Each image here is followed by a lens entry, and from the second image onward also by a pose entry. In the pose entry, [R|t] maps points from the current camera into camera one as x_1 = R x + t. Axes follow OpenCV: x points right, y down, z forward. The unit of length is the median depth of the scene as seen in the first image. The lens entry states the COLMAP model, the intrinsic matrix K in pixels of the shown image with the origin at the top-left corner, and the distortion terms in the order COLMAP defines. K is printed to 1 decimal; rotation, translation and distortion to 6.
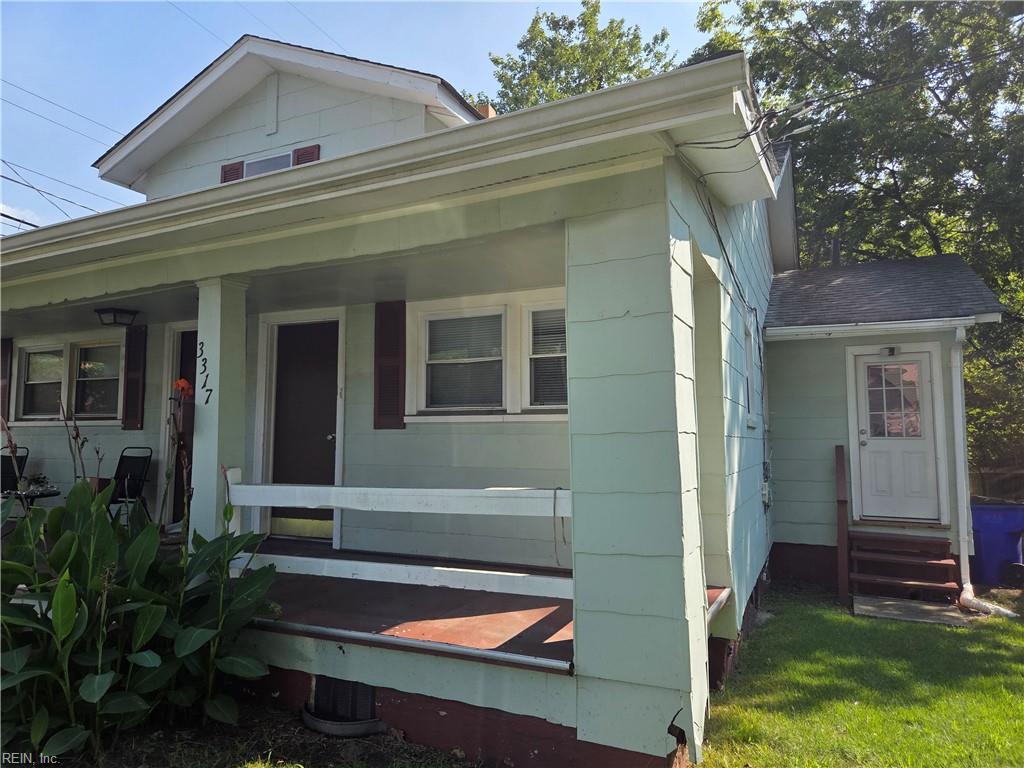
lens RADIAL K [[631.7, 0, 510.6], [0, 631.7, 372.6], [0, 0, 1]] dist [0.003442, -0.020041]
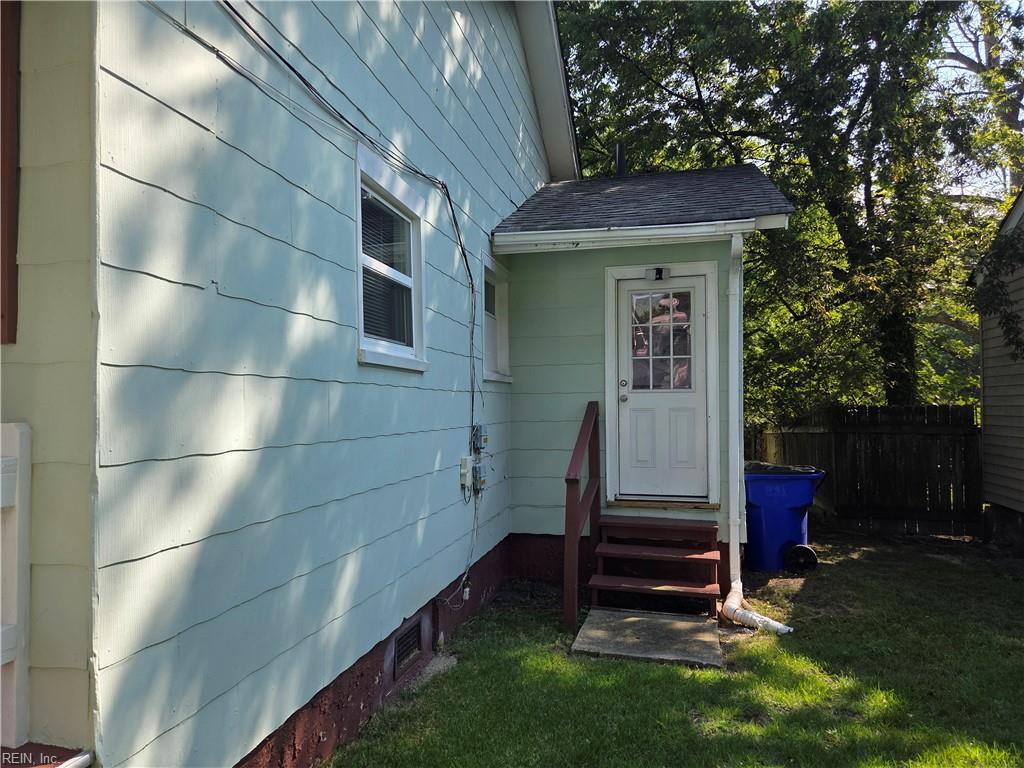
lens RADIAL K [[685.2, 0, 520.5], [0, 685.2, 383.0], [0, 0, 1]] dist [0.068341, -0.061023]
pose [[0.965391, -0.004571, 0.260766, 0.243781], [-0.014600, 0.997332, 0.071531, 0.040009], [-0.260397, -0.072862, 0.962748, 0.265022]]
